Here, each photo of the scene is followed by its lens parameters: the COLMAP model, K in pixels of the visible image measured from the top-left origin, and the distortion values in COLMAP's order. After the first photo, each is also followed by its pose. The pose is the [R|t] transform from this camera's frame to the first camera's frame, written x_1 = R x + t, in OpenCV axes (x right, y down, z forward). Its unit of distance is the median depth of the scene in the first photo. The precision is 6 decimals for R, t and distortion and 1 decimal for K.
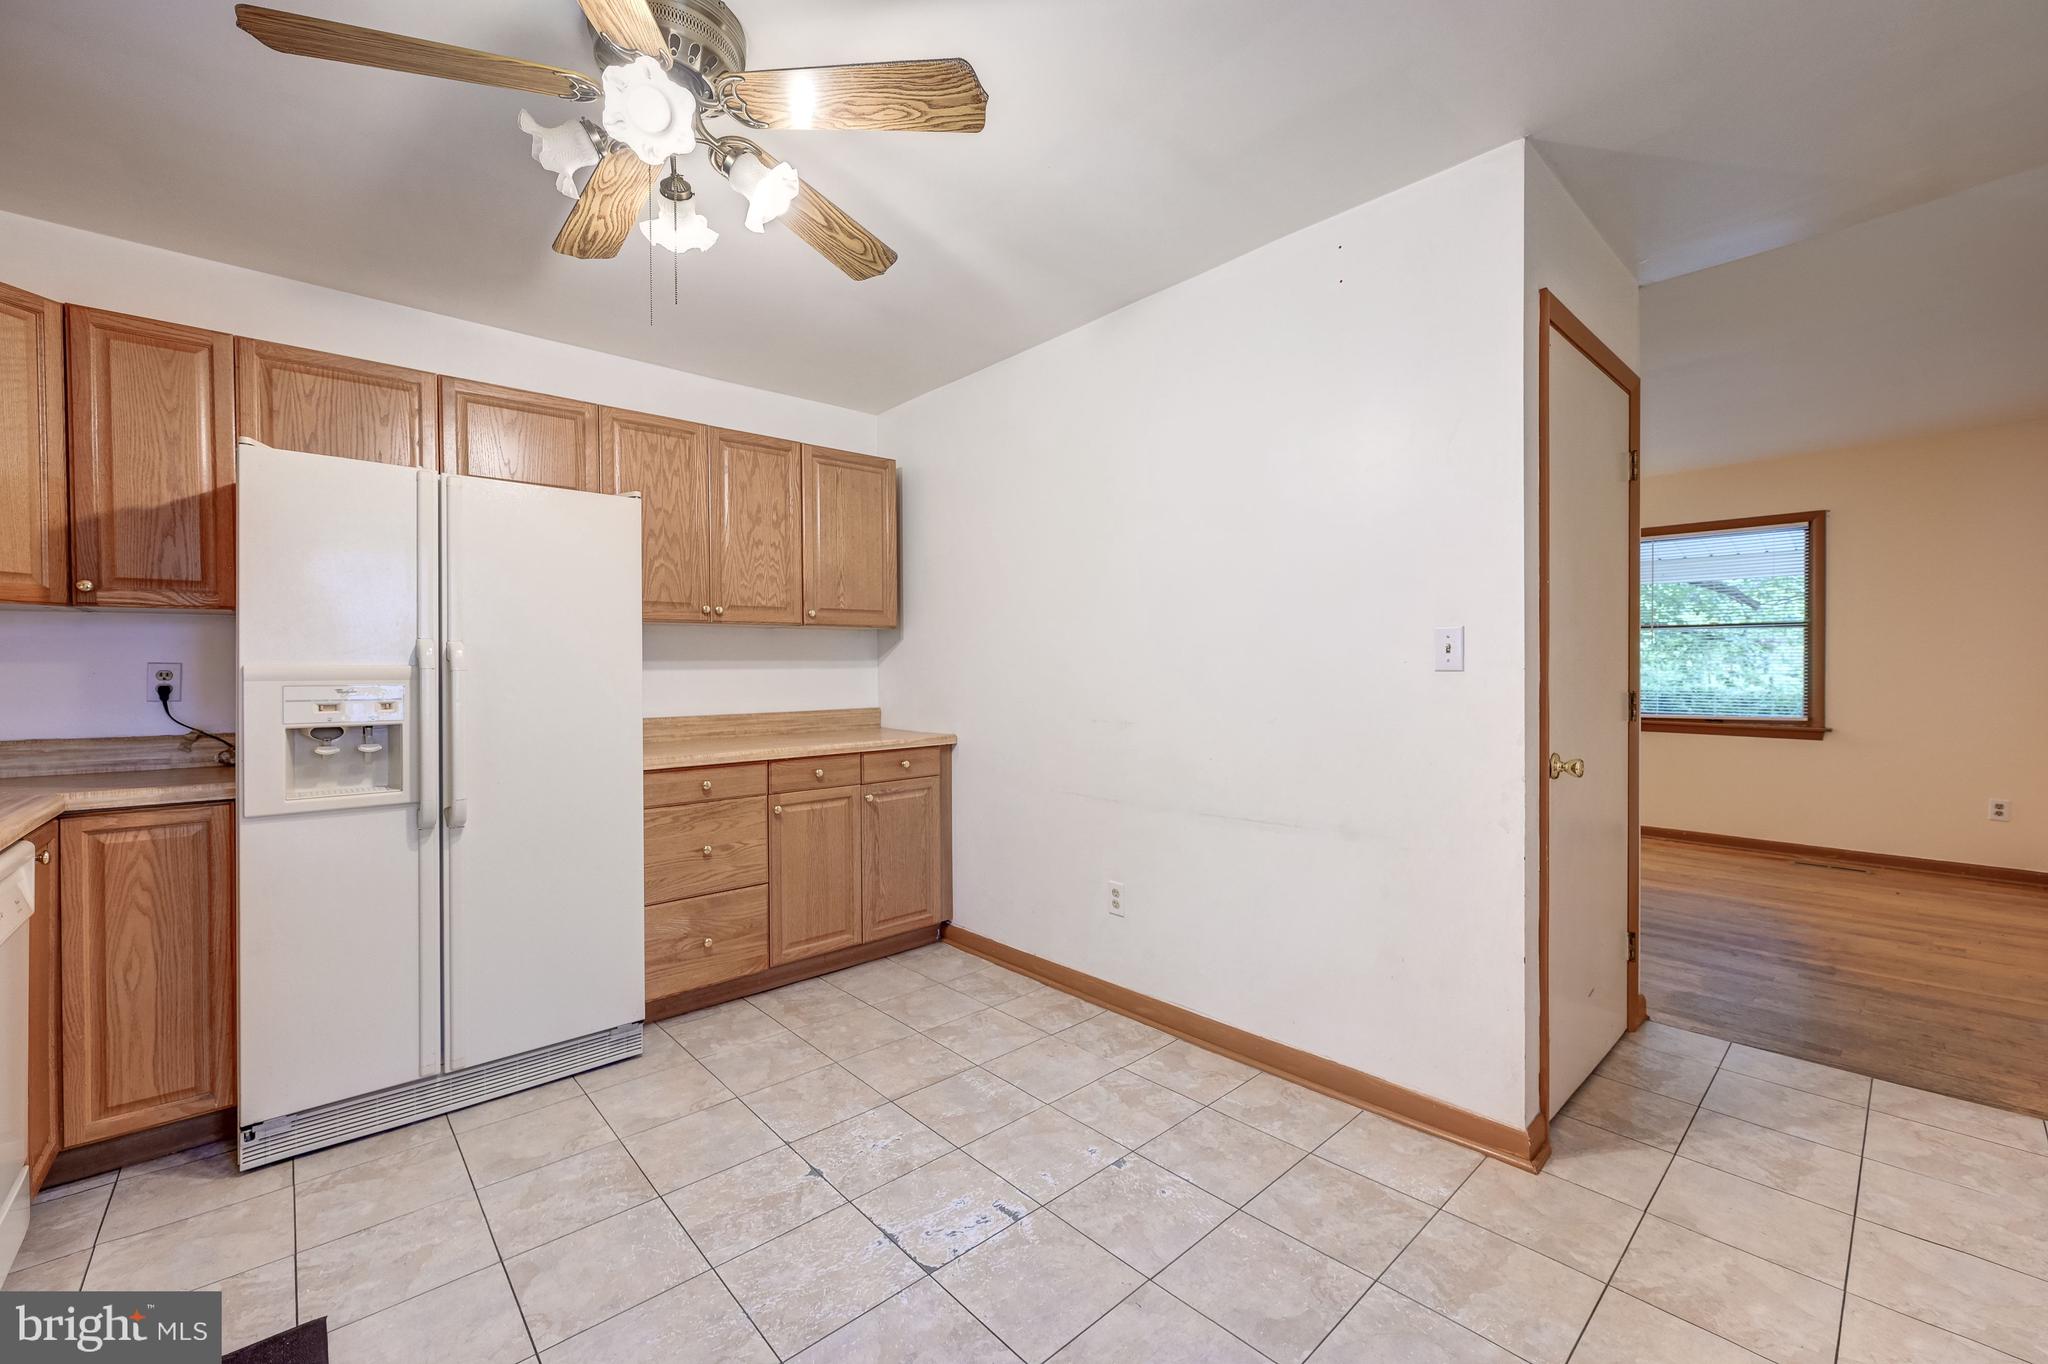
lens RADIAL K [[820.3, 0, 1034.7], [0, 820.3, 672.3], [0, 0, 1]] dist [-0.000580, 0.000023]
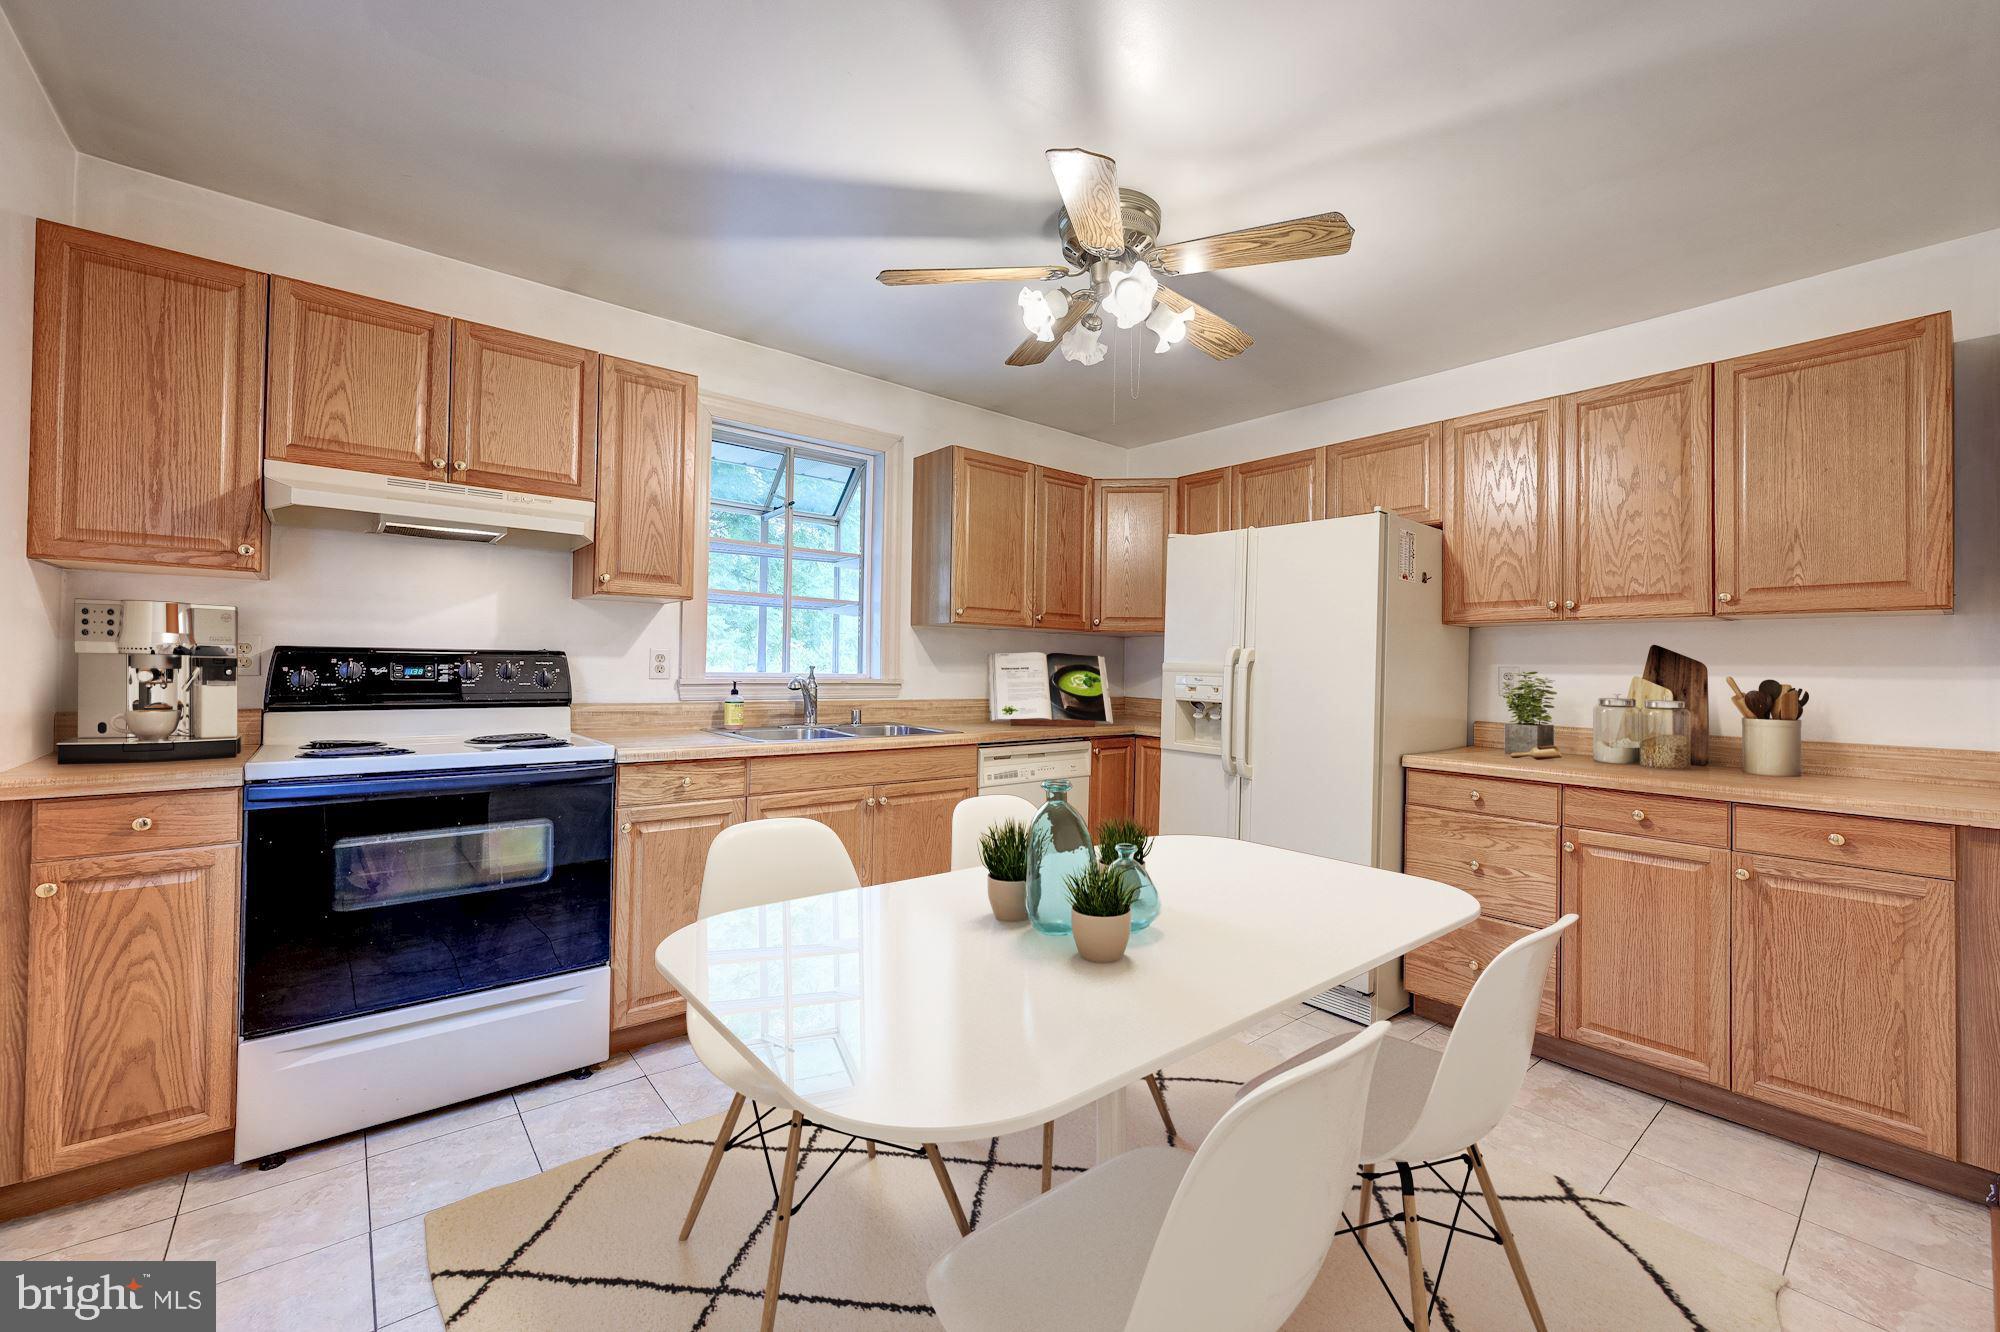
lens RADIAL K [[801.1, 0, 1004.8], [0, 801.1, 658.7], [0, 0, 1]] dist [-0.000580, 0.000023]
pose [[-0.046869, -0.002407, -0.998898, 0.664950], [-0.023755, 0.999717, -0.001294, -0.005702], [0.998619, 0.023668, -0.046913, 0.623767]]
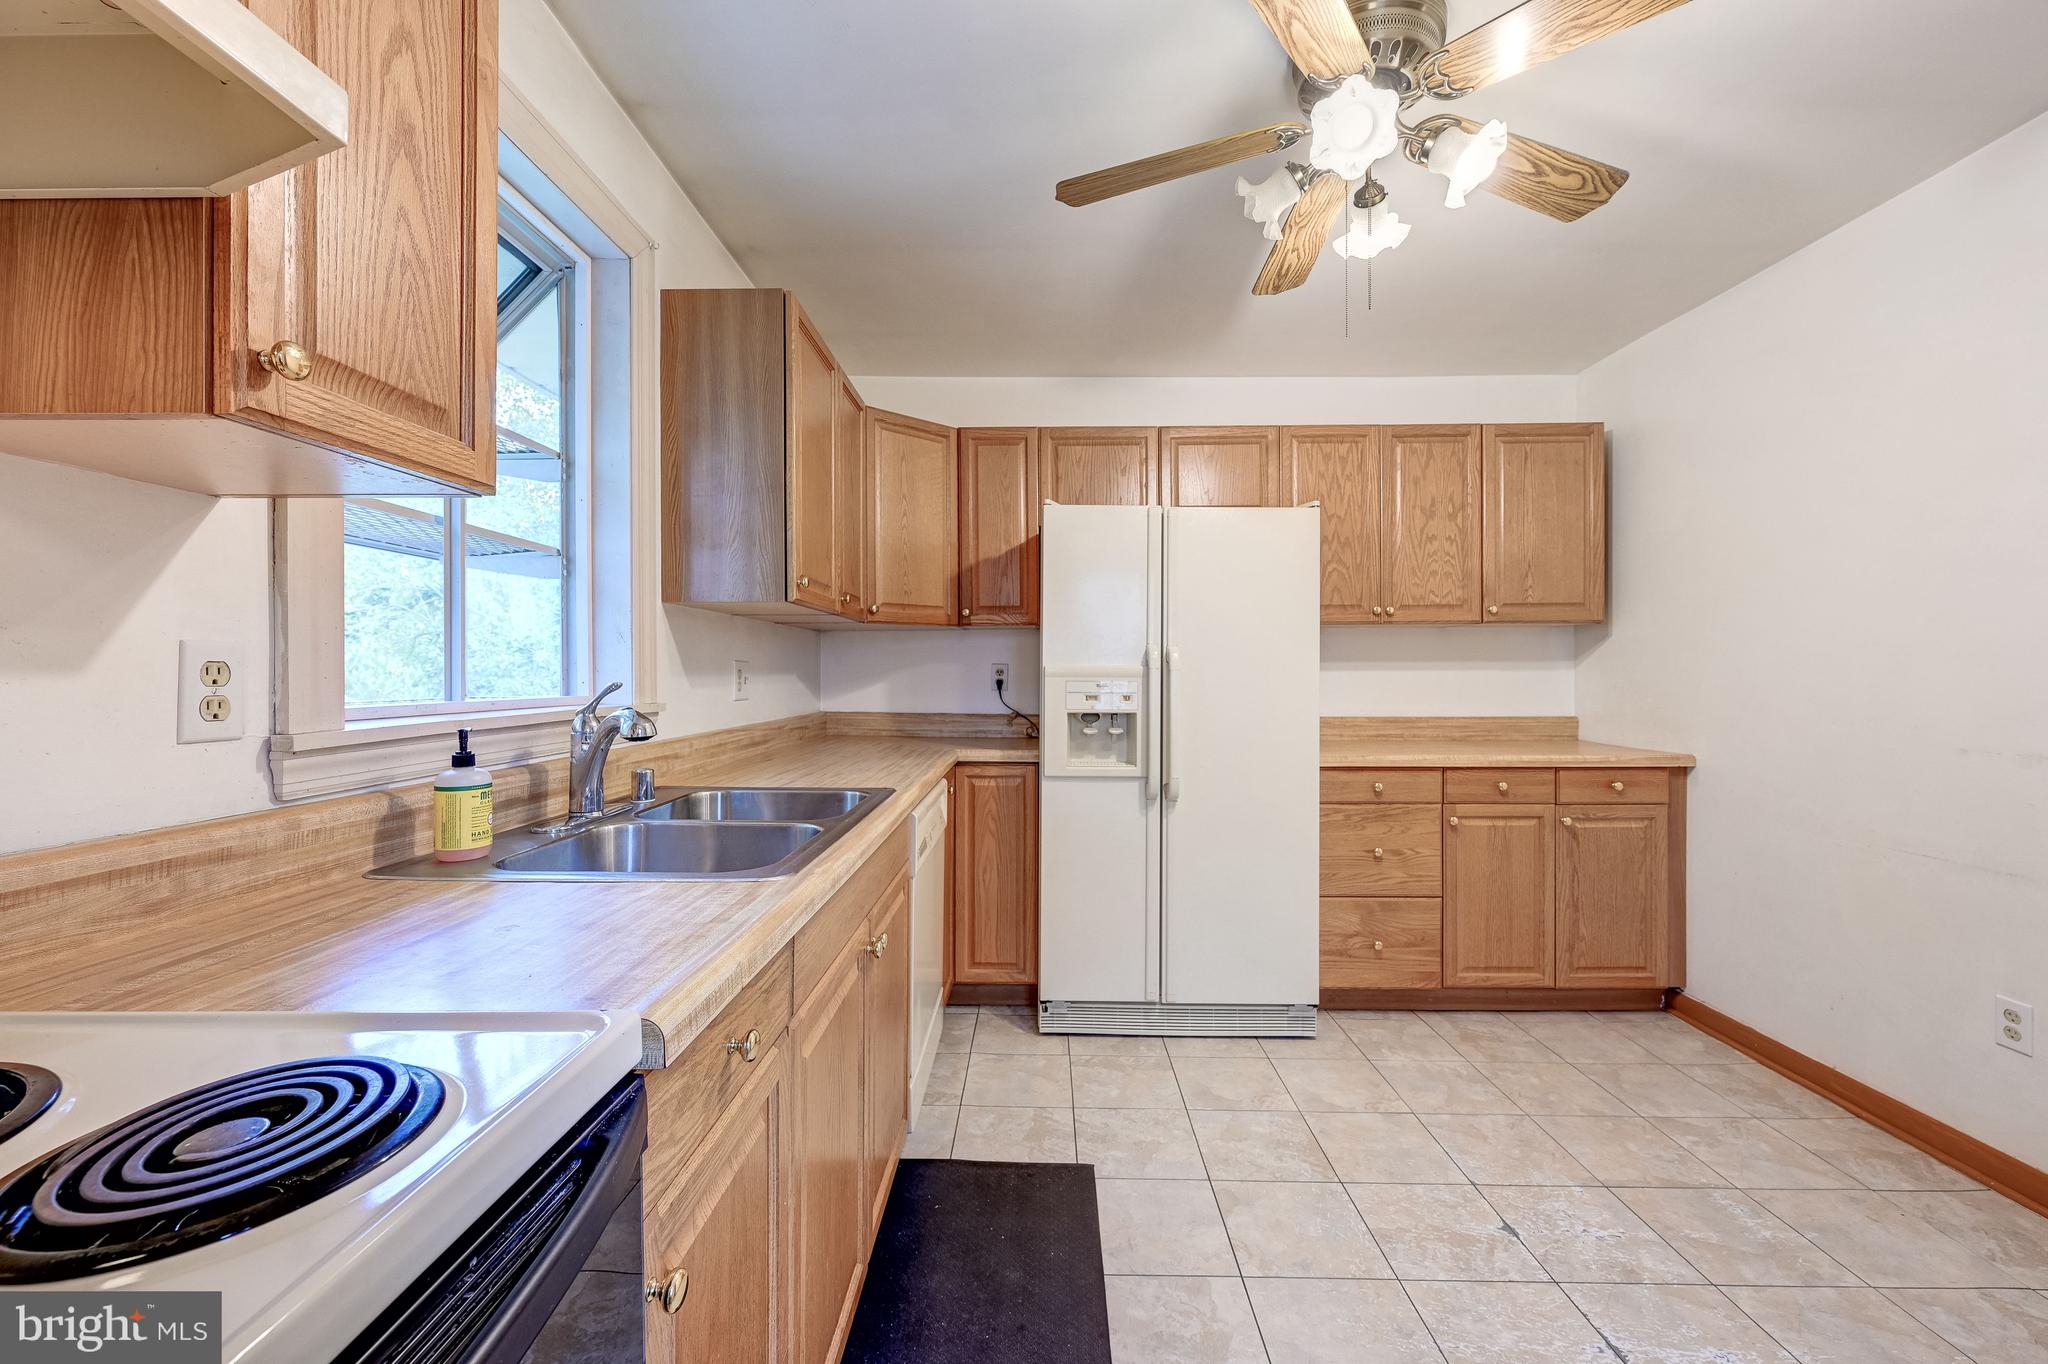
lens RADIAL K [[820.3, 0, 1034.4], [0, 820.3, 672.7], [0, 0, 1]] dist [-0.000580, 0.000023]
pose [[0.730225, 0.007993, -0.683160, -0.032418], [-0.008643, 0.999960, 0.002460, 0.000335], [0.683152, 0.004108, 0.730264, -0.013880]]
